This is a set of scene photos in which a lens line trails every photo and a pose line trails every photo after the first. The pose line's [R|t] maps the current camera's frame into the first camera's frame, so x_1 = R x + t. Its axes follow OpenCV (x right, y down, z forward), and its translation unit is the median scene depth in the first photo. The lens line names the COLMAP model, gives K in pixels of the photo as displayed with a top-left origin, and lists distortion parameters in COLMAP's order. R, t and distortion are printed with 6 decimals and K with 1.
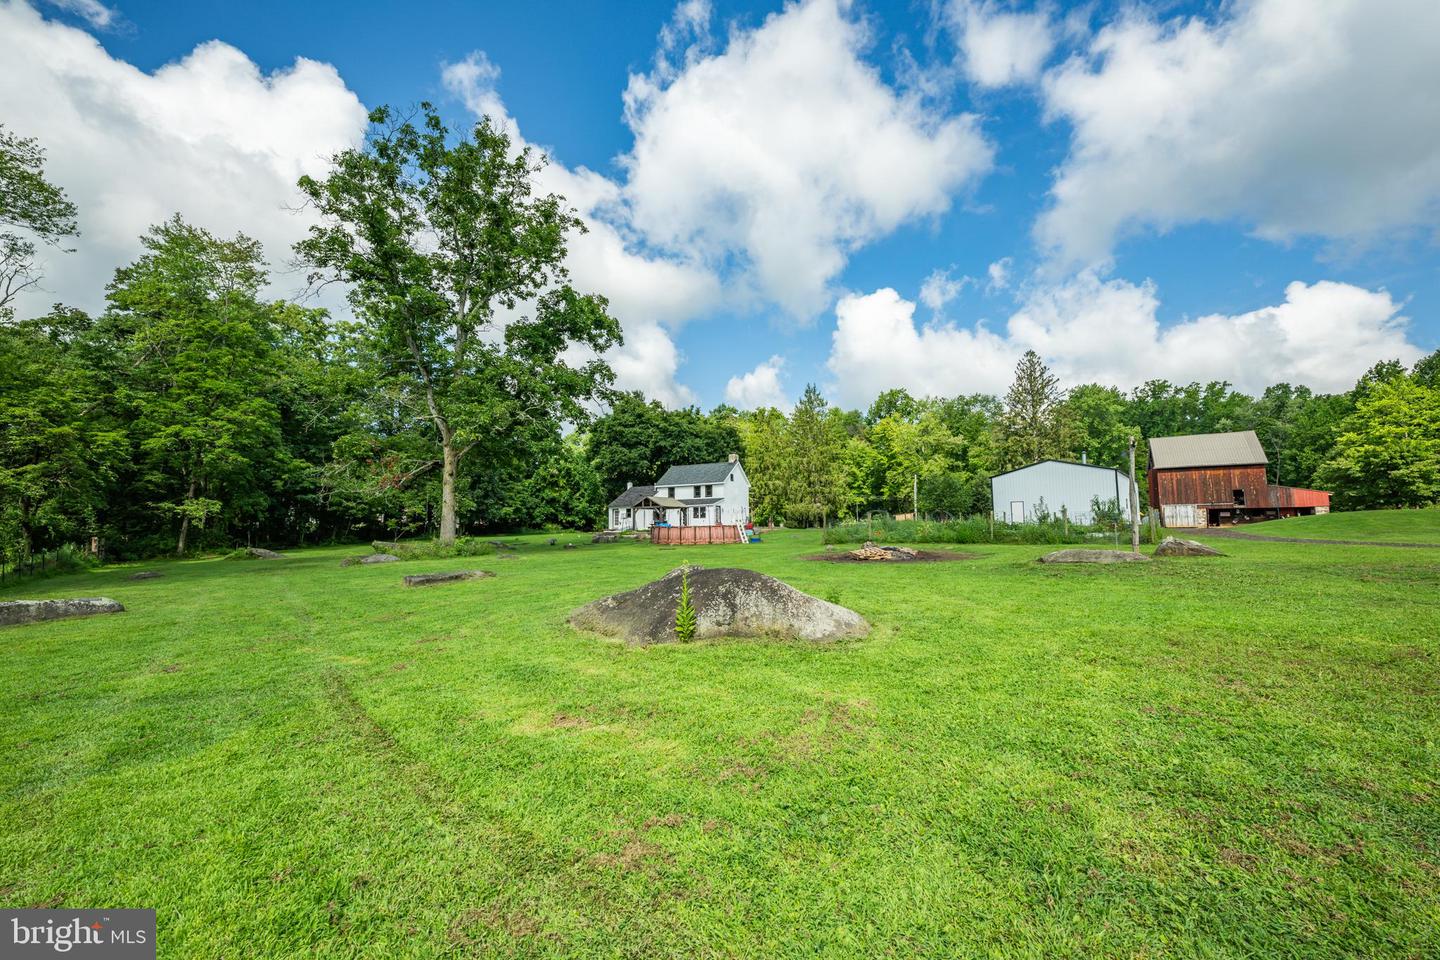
lens RADIAL K [[575.6, 0, 720.0], [0, 575.6, 480.0], [0, 0, 1]] dist [0.000205, 0.000034]
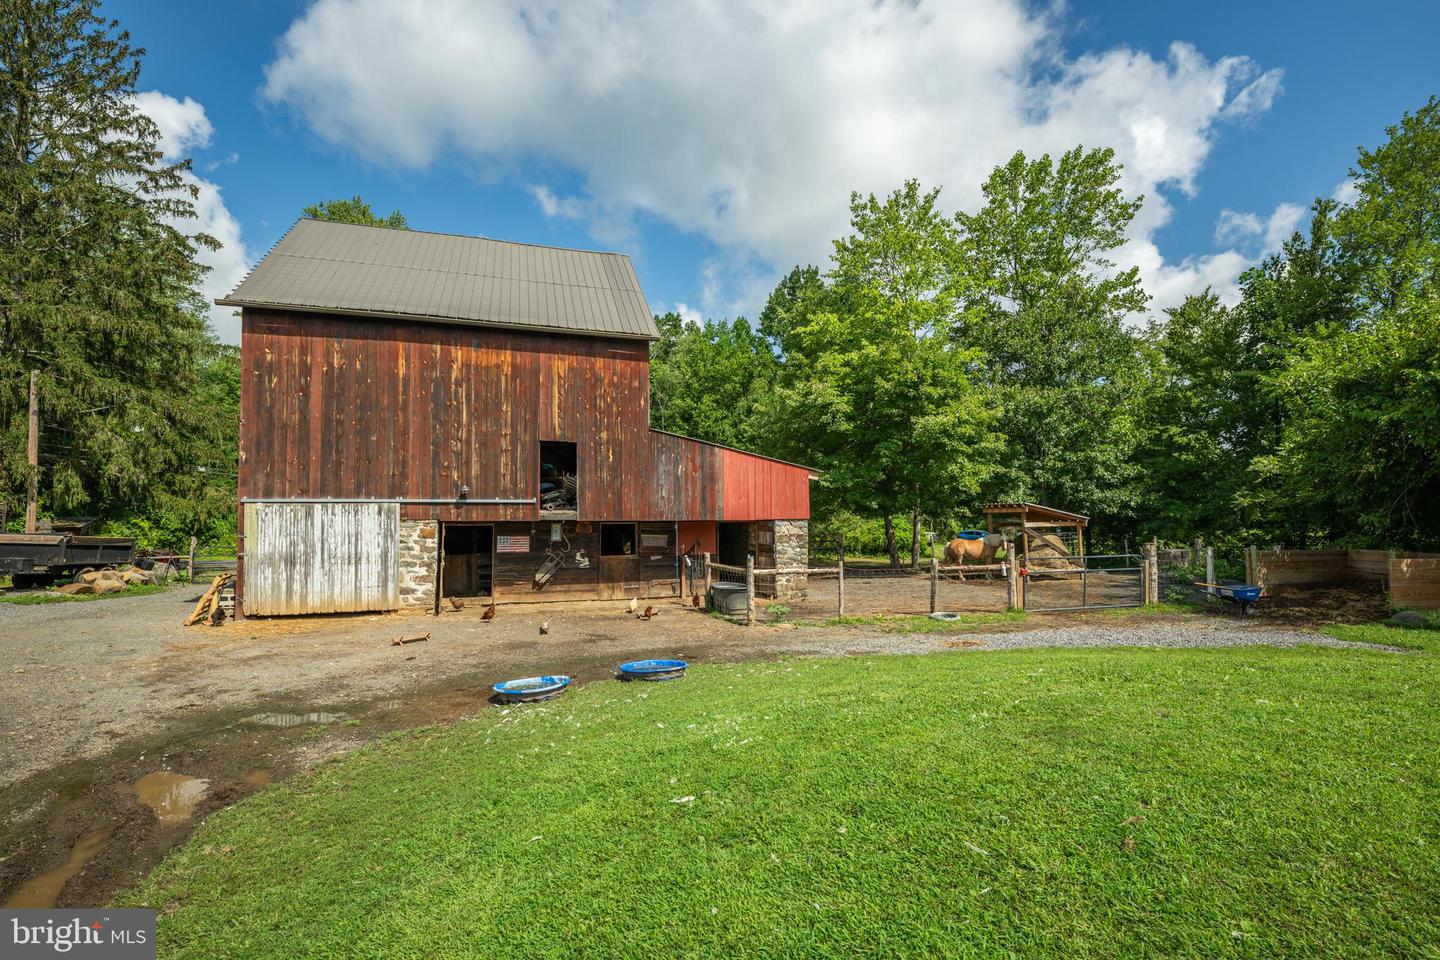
lens RADIAL K [[715.7, 0, 720.0], [0, 715.7, 480.0], [0, 0, 1]] dist [-0.000023, -0.000008]
pose [[0.645078, 0.049925, 0.762484, 0.718313], [-0.064894, 0.997838, -0.010433, 0.030966], [-0.761356, -0.042751, 0.646923, 0.758442]]
